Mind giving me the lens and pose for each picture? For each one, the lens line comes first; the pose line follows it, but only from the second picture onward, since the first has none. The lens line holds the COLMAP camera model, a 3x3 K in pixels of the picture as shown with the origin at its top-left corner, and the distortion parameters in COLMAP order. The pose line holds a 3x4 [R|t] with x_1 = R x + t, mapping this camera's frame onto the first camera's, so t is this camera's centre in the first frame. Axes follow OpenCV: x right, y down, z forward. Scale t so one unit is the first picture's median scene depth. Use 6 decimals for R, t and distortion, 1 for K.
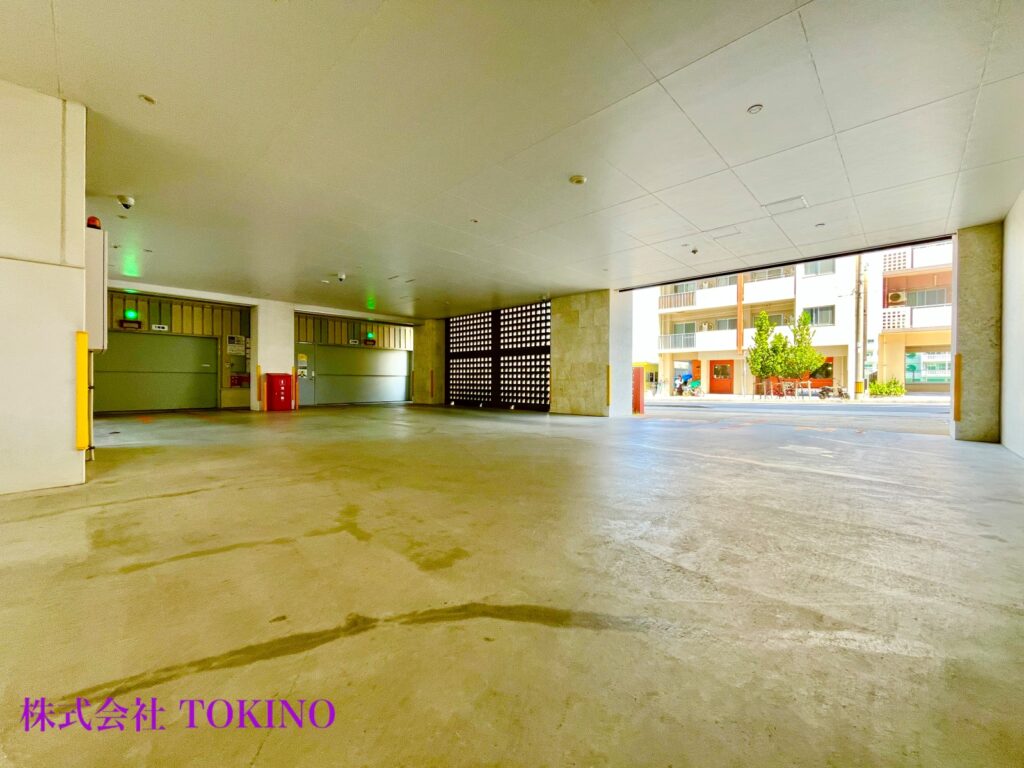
lens RADIAL K [[414.4, 0, 510.4], [0, 414.4, 385.3], [0, 0, 1]] dist [-0.000480, -0.000713]
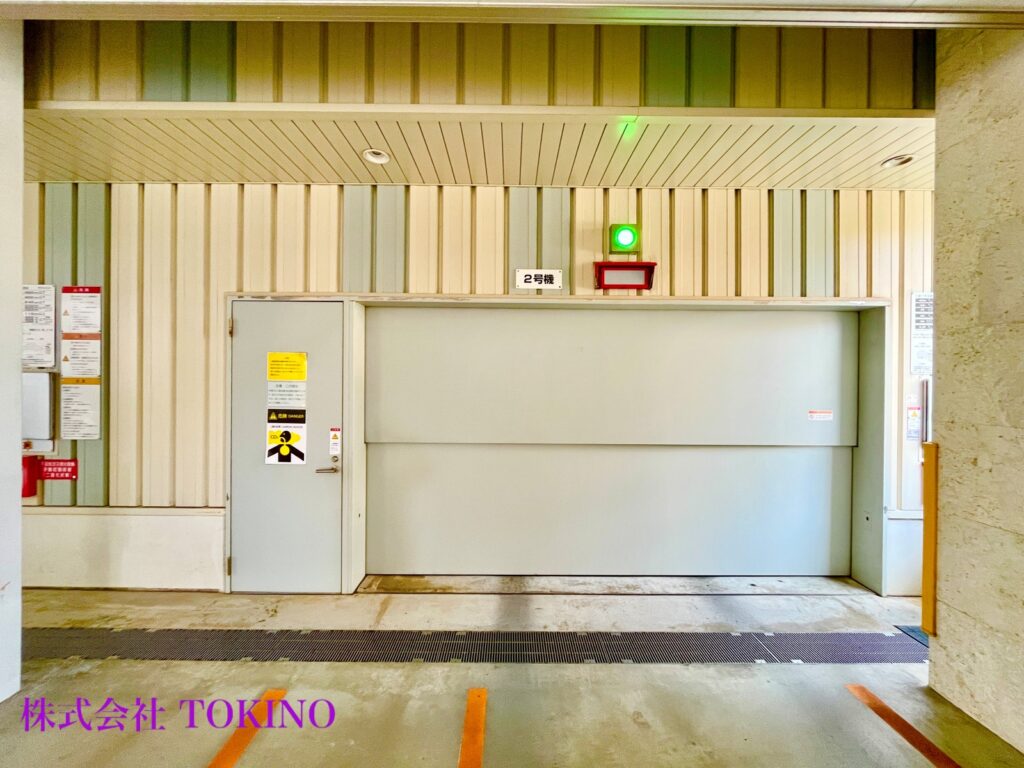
lens RADIAL K [[414.4, 0, 512.5], [0, 414.4, 388.5], [0, 0, 1]] dist [-0.000480, -0.000713]
pose [[0.701155, 0.002364, -0.713004, -0.247728], [-0.010861, 0.999914, -0.007366, -0.051841], [0.712926, 0.012909, 0.701121, 0.857189]]
